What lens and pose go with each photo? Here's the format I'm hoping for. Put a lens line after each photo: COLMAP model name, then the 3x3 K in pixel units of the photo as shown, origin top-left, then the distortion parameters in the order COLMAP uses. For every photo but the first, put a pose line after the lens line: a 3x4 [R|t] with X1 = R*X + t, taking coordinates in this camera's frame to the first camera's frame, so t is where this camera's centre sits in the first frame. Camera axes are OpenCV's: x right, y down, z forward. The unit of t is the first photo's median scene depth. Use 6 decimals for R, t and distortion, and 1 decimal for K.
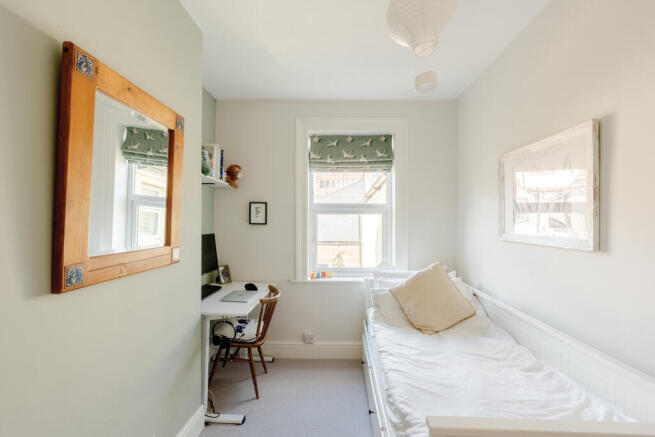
lens RADIAL K [[304.7, 0, 328.3], [0, 304.7, 218.3], [0, 0, 1]] dist [-0.005527, 0.000417]
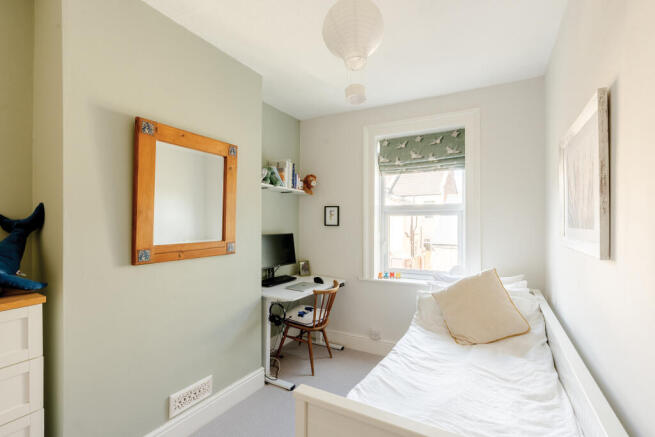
lens RADIAL K [[304.7, 0, 328.2], [0, 304.7, 219.7], [0, 0, 1]] dist [-0.005527, 0.000417]
pose [[0.888219, -0.009008, -0.459332, 0.360963], [0.007740, 0.999959, -0.004643, 0.003107], [0.459355, 0.000569, 0.888253, -0.006235]]
